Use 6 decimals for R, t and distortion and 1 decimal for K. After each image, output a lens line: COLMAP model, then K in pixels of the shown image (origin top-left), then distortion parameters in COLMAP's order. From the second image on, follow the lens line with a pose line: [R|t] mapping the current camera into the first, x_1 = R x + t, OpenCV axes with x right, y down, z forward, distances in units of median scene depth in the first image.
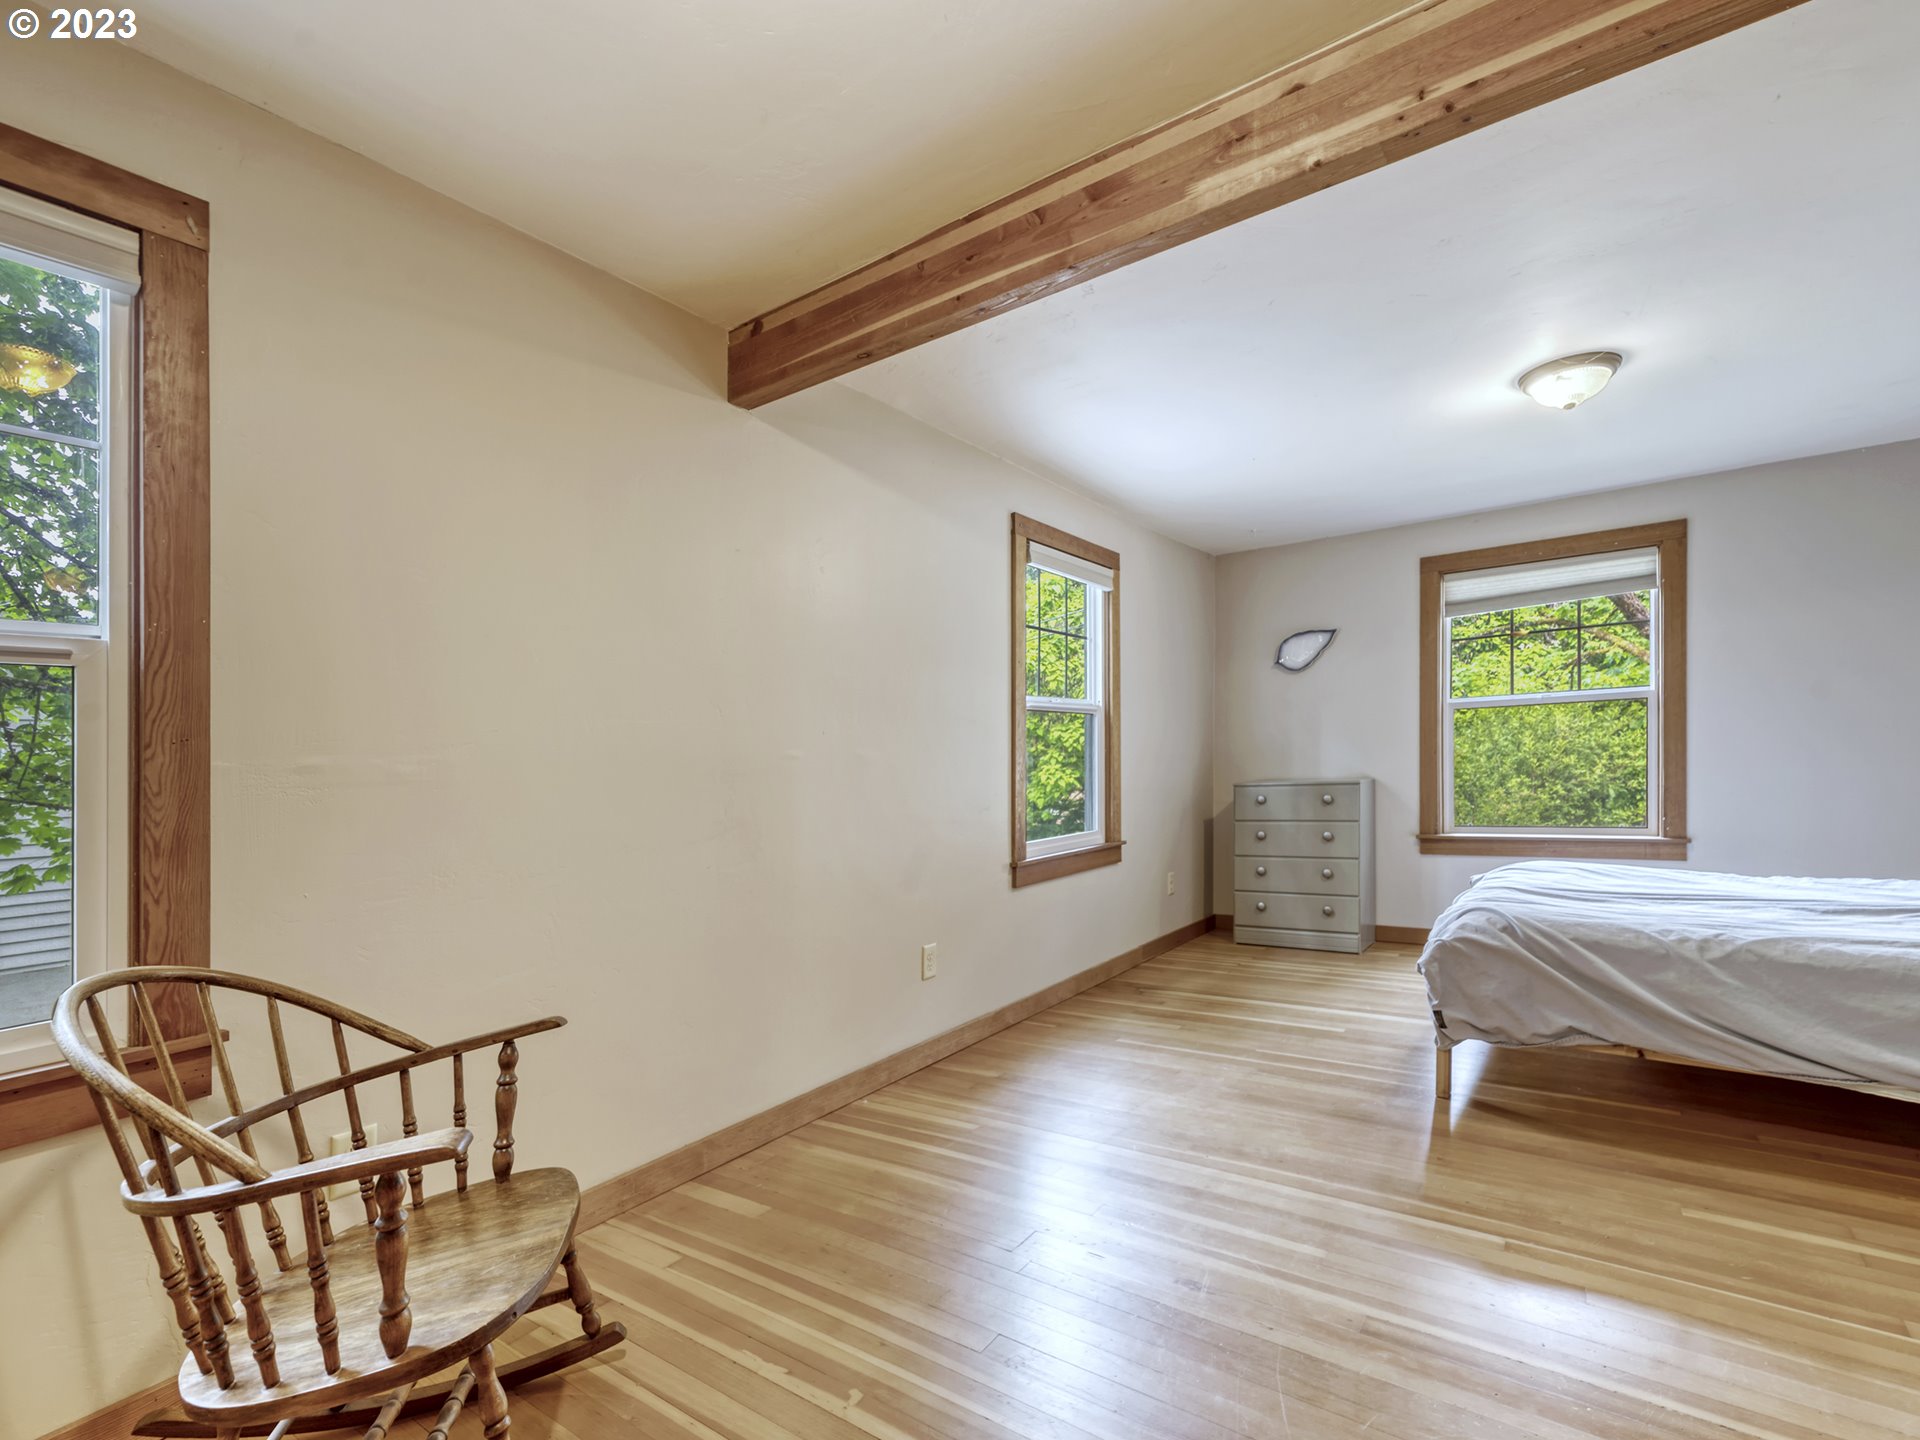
lens RADIAL K [[890.8, 0, 938.9], [0, 890.8, 752.5], [0, 0, 1]] dist [0.019640, -0.000566]
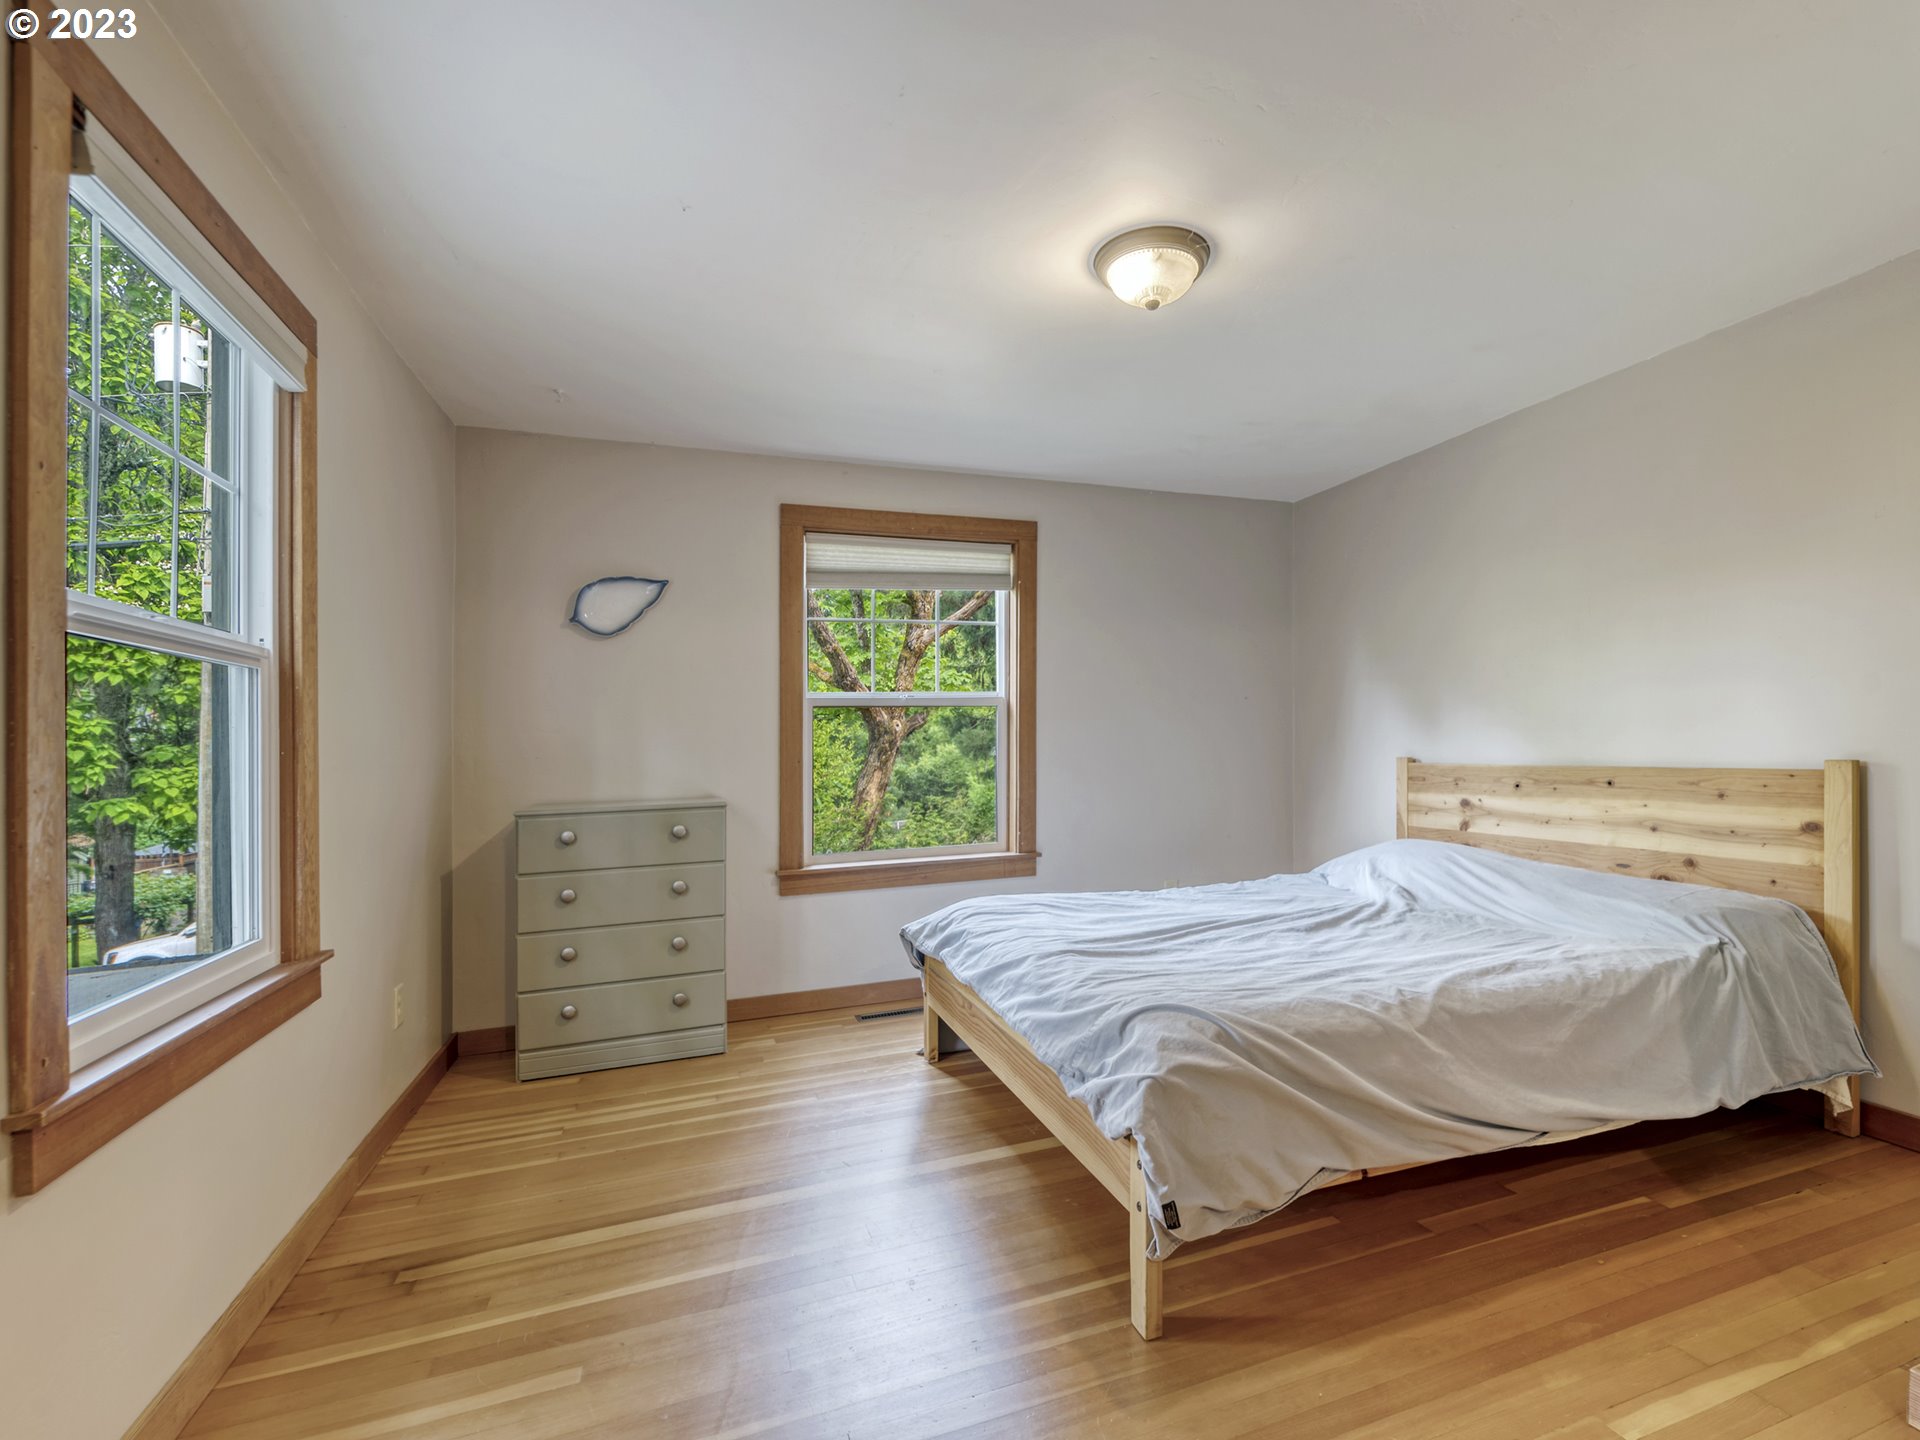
lens RADIAL K [[854.3, 0, 964.4], [0, 854.3, 772.5], [0, 0, 1]] dist [-0.002821, -0.000472]
pose [[0.523356, -0.005100, 0.852099, 0.005912], [-0.007455, 0.999916, 0.010563, 0.000293], [-0.852082, -0.011881, 0.523274, 0.498128]]
